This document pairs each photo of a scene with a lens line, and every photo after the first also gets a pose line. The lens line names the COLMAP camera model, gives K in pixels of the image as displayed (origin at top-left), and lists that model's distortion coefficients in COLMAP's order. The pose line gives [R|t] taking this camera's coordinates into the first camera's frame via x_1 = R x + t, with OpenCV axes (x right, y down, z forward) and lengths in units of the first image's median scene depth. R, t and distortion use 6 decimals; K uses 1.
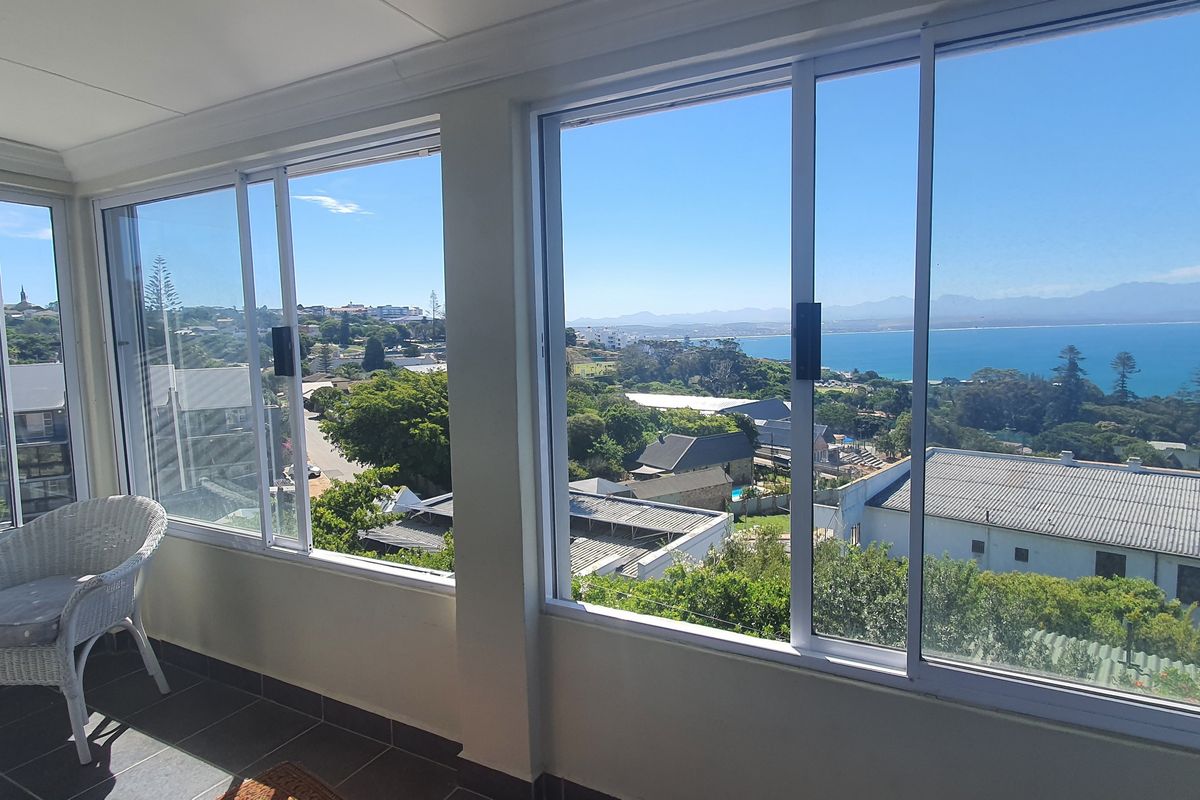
lens RADIAL K [[666.5, 0, 599.6], [0, 666.5, 394.5], [0, 0, 1]] dist [0.004200, -0.007437]
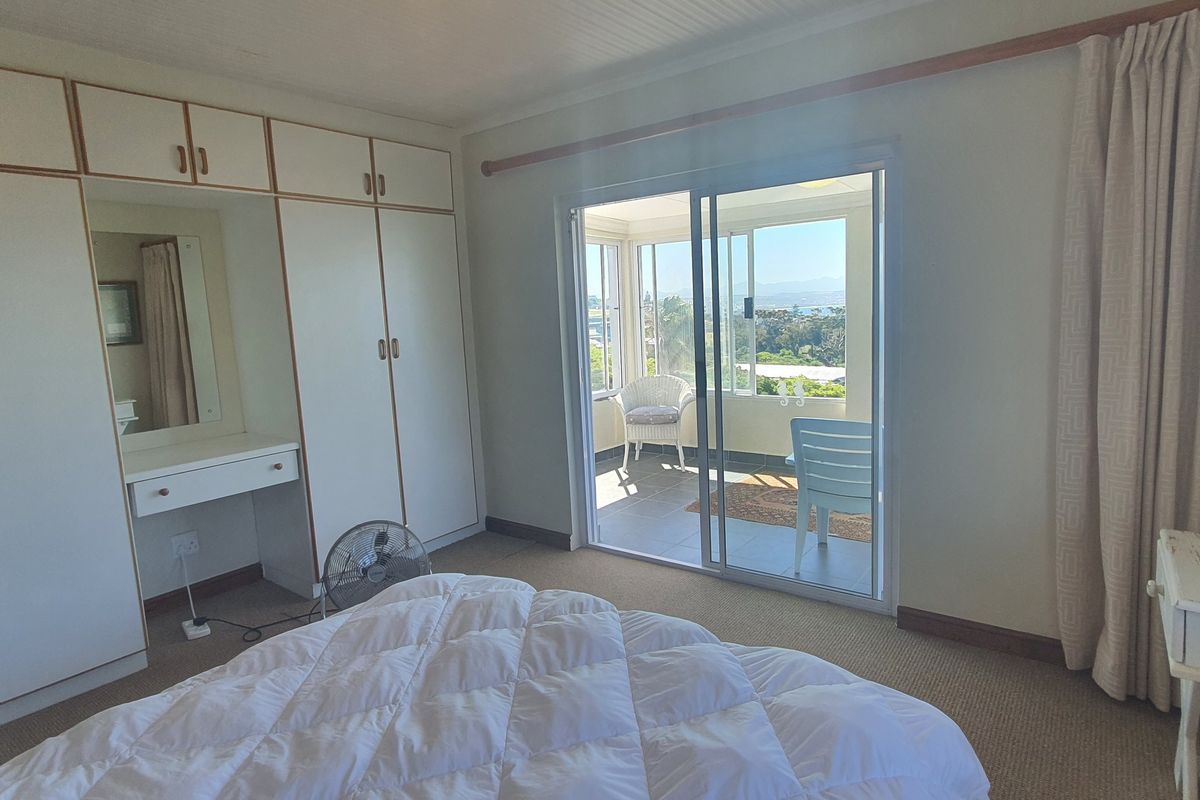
lens RADIAL K [[666.5, 0, 607.2], [0, 666.5, 398.1], [0, 0, 1]] dist [0.004200, -0.007437]
pose [[0.989522, -0.005598, -0.144273, -0.065805], [0.012279, 0.998891, 0.045462, 0.014544], [0.143859, -0.046757, 0.988493, -0.146626]]
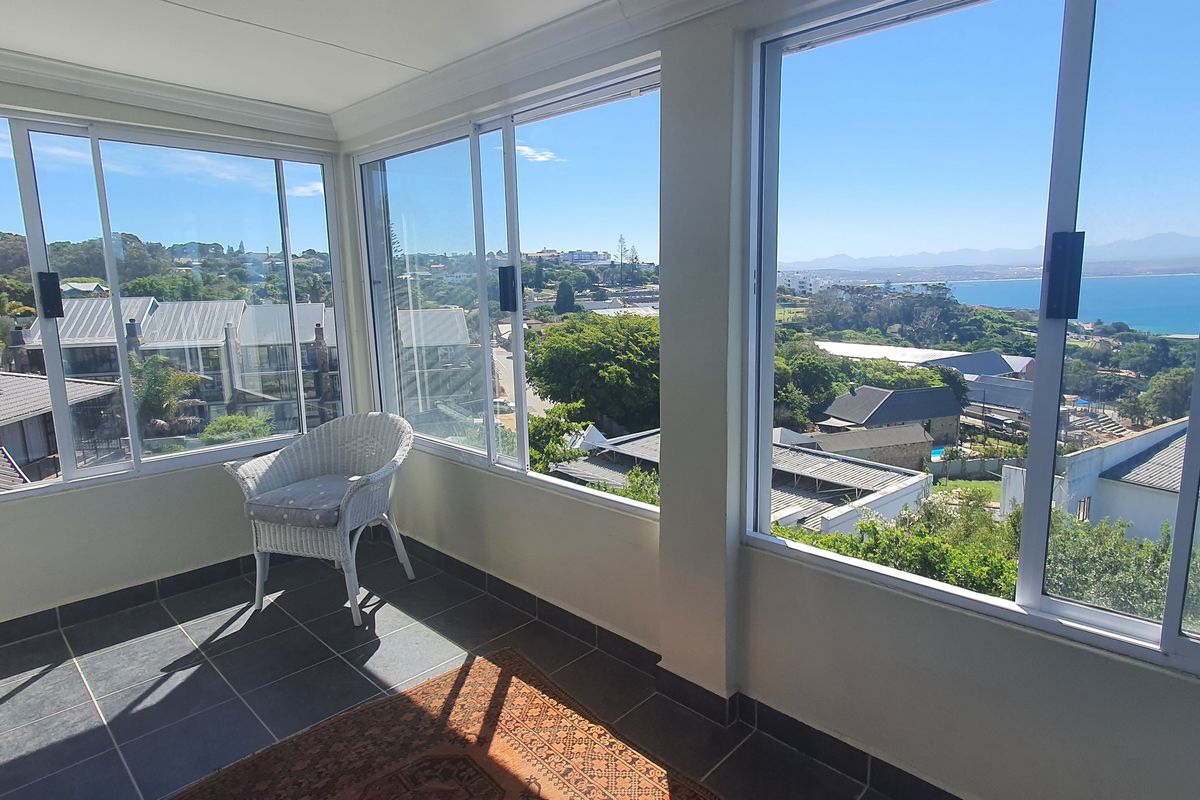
lens RADIAL K [[666.5, 0, 598.5], [0, 666.5, 395.4], [0, 0, 1]] dist [0.004200, -0.007437]
pose [[0.962467, 0.046163, -0.267444, -0.003081], [-0.023864, 0.996006, 0.086037, 0.001267], [0.270347, -0.076426, 0.959725, -0.002939]]
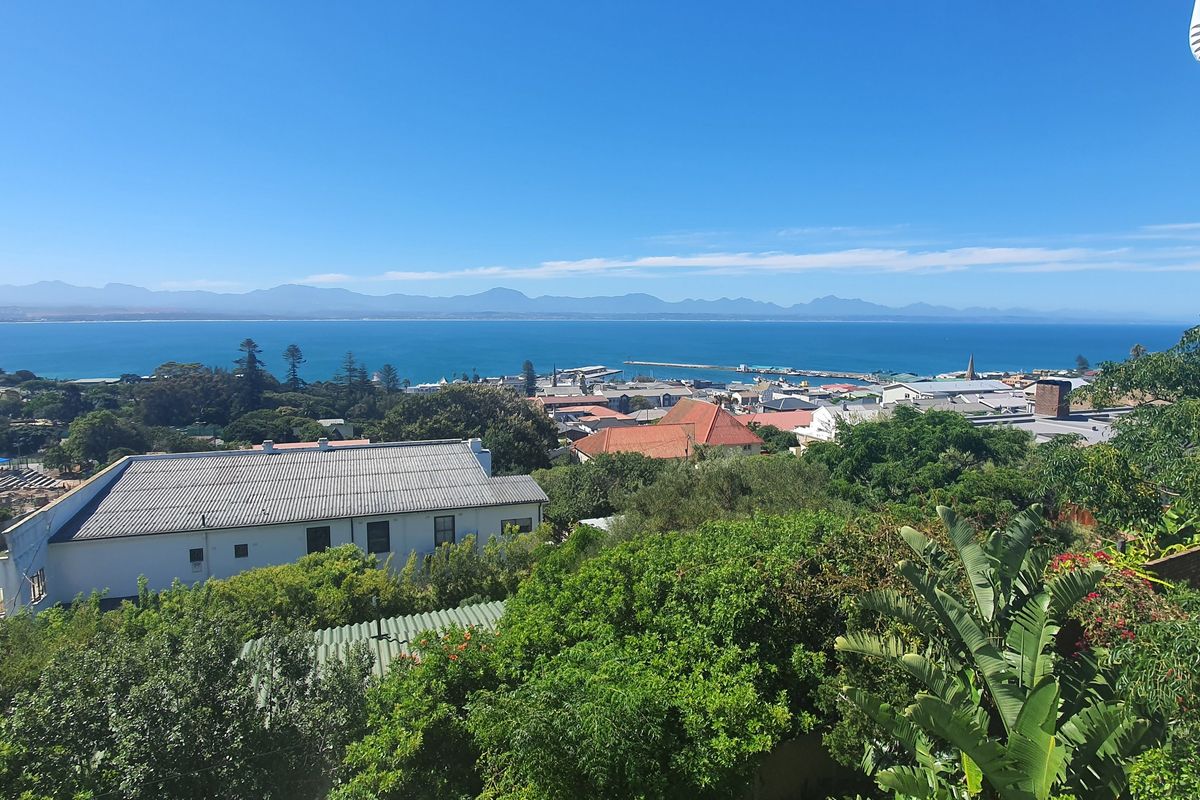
lens RADIAL K [[664.4, 0, 599.5], [0, 664.4, 394.4], [0, 0, 1]] dist [-0.005457, -0.002014]
pose [[0.447842, -0.074089, 0.891038, 0.009556], [0.064859, 0.996627, 0.050270, -0.007977], [-0.891757, 0.035279, 0.451137, 0.077848]]
